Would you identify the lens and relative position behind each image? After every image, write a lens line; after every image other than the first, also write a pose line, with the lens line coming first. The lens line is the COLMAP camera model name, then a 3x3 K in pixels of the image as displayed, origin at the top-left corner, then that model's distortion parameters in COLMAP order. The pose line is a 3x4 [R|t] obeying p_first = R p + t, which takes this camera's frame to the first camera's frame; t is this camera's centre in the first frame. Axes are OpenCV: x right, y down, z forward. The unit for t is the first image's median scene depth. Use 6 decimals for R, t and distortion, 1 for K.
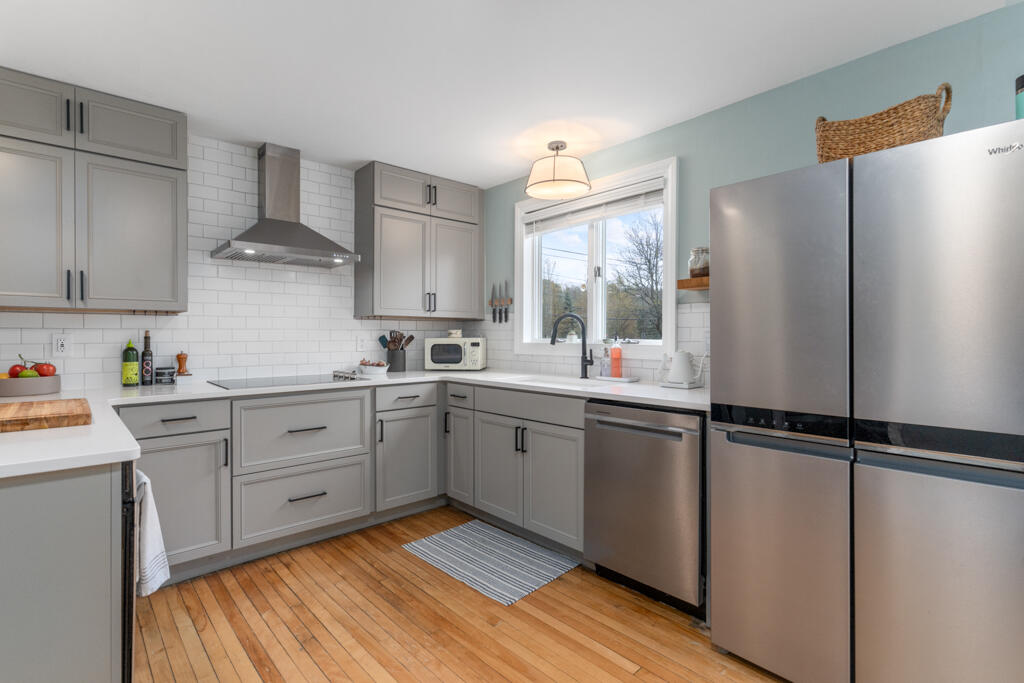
lens RADIAL K [[484.8, 0, 514.5], [0, 484.8, 329.8], [0, 0, 1]] dist [-0.007893, -0.000209]
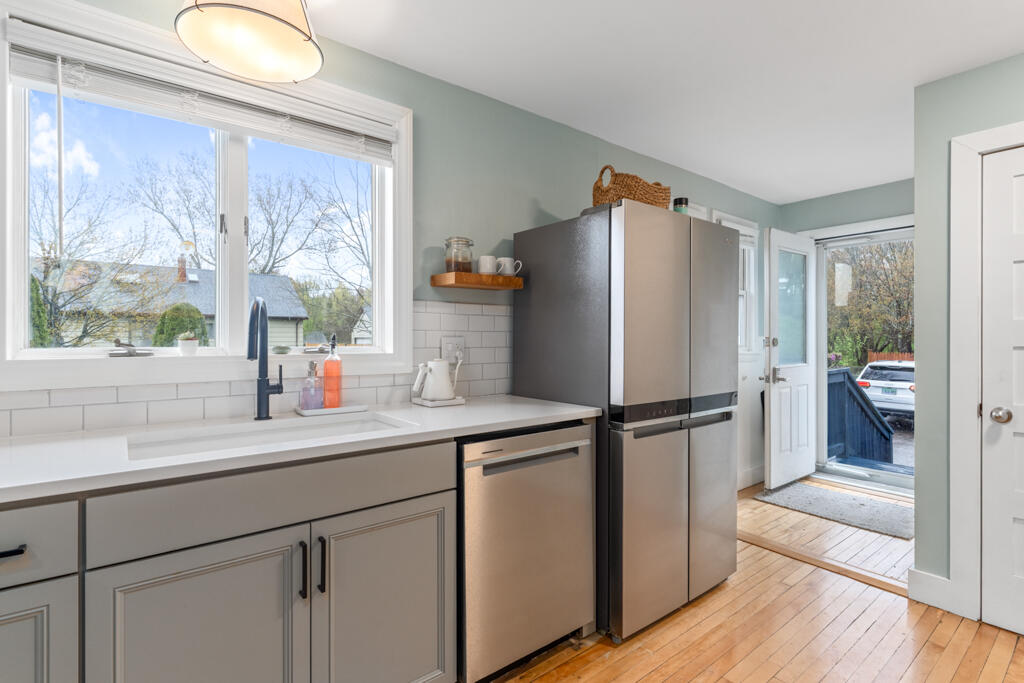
lens RADIAL K [[475.7, 0, 512.0], [0, 475.7, 341.5], [0, 0, 1]] dist [0.002858, 0.000499]
pose [[0.096604, -0.004800, 0.995311, -0.377706], [-0.010459, 0.999928, 0.005838, 0.006600], [-0.995268, -0.010974, 0.096547, 0.698306]]
